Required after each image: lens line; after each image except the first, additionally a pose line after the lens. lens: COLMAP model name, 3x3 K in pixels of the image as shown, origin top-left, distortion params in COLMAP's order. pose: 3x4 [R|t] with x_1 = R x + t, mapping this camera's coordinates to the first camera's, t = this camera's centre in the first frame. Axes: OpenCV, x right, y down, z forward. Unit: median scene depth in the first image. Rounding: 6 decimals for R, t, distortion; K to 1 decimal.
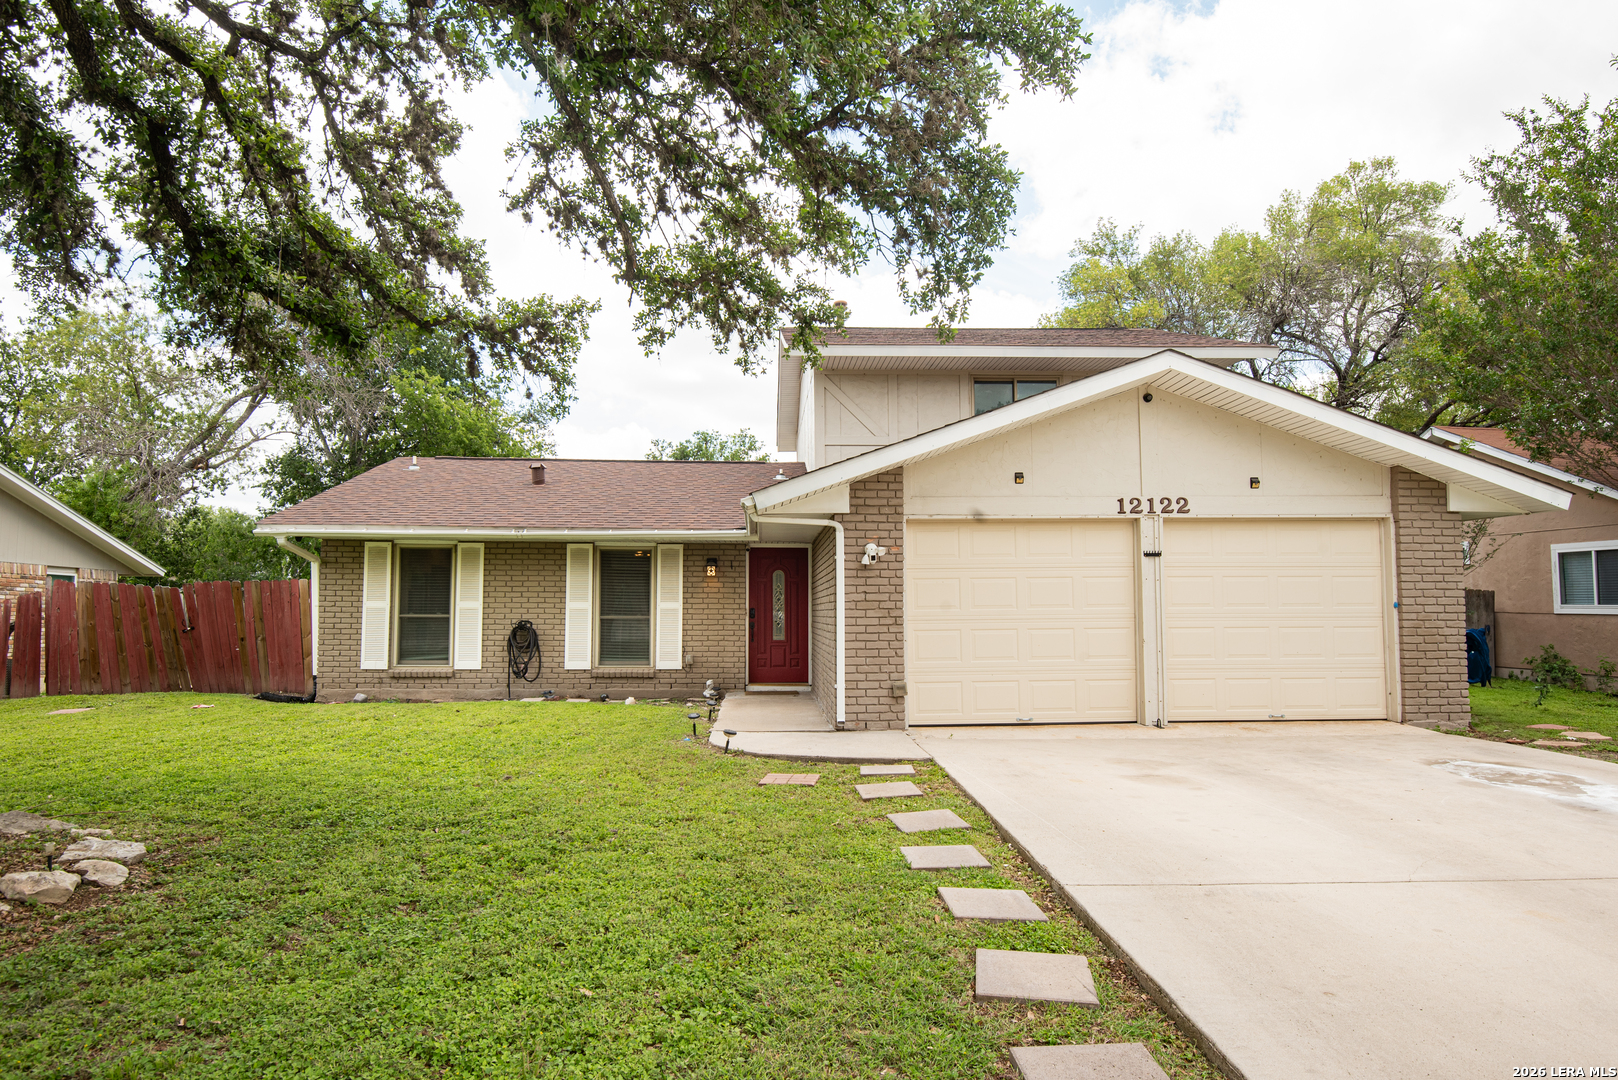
lens RADIAL K [[971.5, 0, 808.1], [0, 971.5, 528.1], [0, 0, 1]] dist [-0.003997, -0.001746]
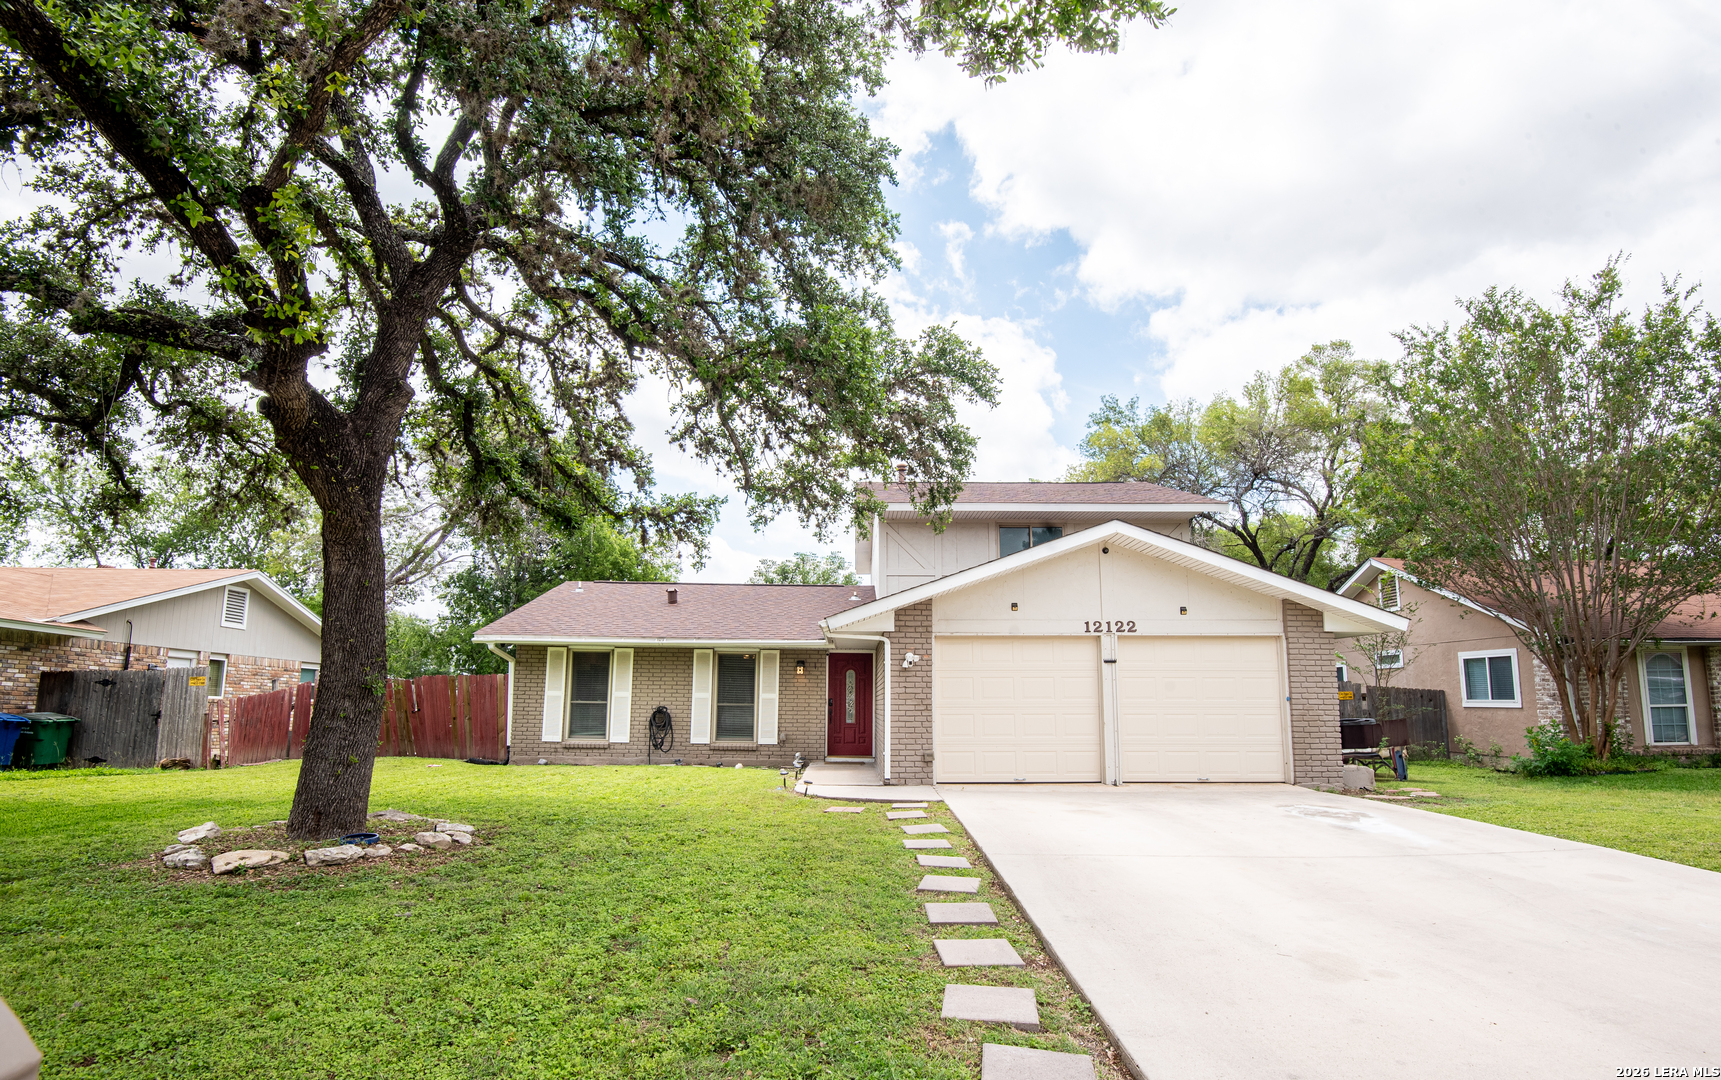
lens RADIAL K [[835.3, 0, 860.2], [0, 835.3, 568.0], [0, 0, 1]] dist [-0.004149, -0.026132]
pose [[0.999386, 0.002496, -0.034954, 0.034460], [-0.005126, 0.997143, -0.075362, -0.015355], [0.034666, 0.075495, 0.996543, -0.233862]]
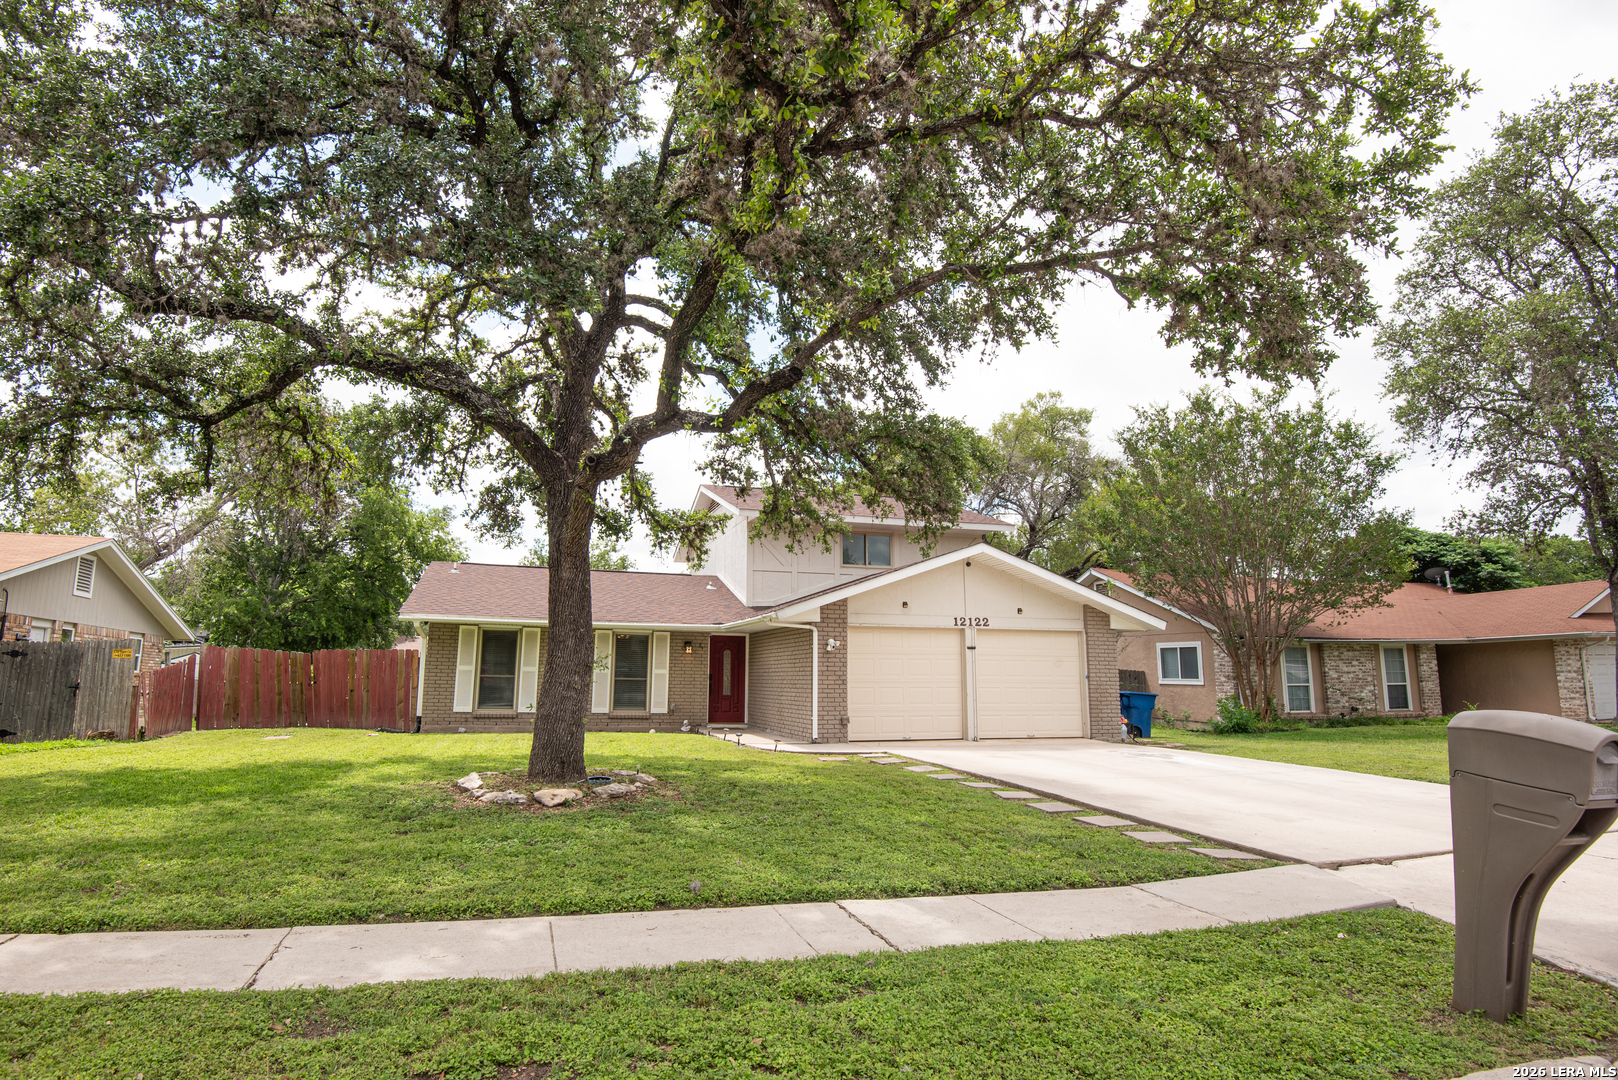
lens RADIAL K [[789.2, 0, 779.1], [0, 789.2, 530.9], [0, 0, 1]] dist [-0.000866, -0.024276]
pose [[0.976369, 0.051968, 0.209768, -0.346072], [-0.030683, 0.994158, -0.103481, -0.029410], [-0.213920, 0.094600, 0.972260, -0.434487]]
